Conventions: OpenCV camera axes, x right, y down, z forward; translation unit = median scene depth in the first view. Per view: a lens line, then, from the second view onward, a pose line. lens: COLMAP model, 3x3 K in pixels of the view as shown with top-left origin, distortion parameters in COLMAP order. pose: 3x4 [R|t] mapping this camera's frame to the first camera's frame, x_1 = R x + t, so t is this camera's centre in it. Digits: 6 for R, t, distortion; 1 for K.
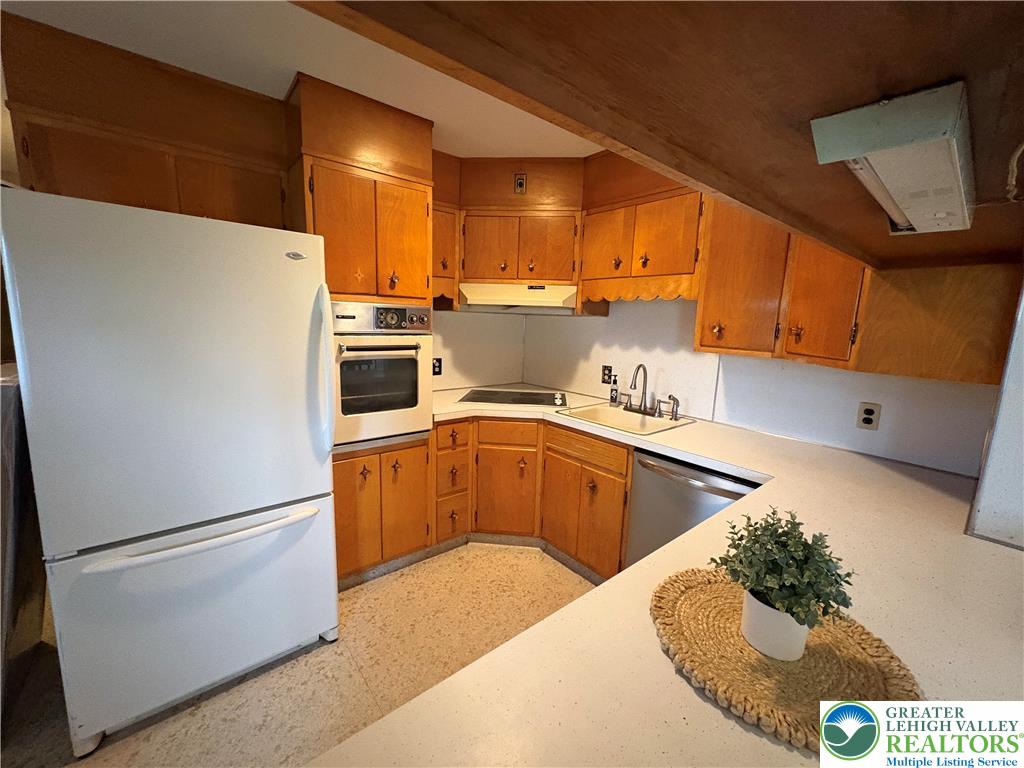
lens RADIAL K [[406.7, 0, 512.0], [0, 406.7, 384.0], [0, 0, 1]] dist [0.000204, -0.000029]
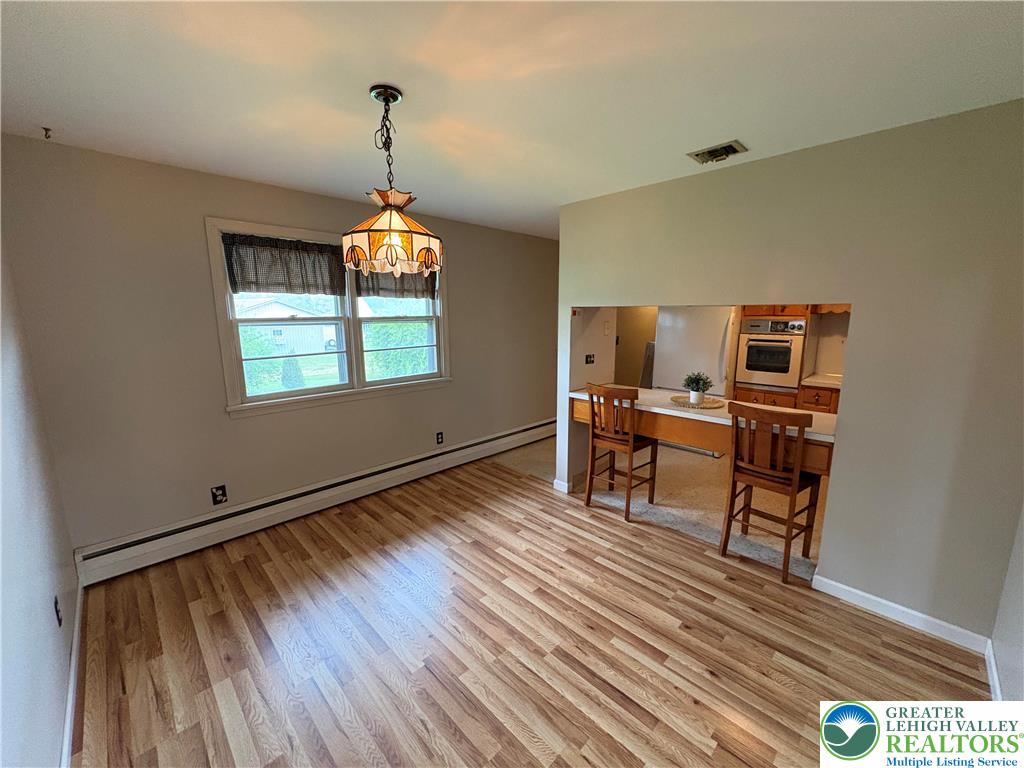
lens RADIAL K [[406.7, 0, 512.0], [0, 406.7, 384.0], [0, 0, 1]] dist [0.000204, -0.000029]
pose [[0.077251, 0.134015, -0.987964, 1.594549], [-0.146041, 0.981758, 0.121754, 0.064034], [0.986258, 0.134878, 0.095413, -0.444483]]
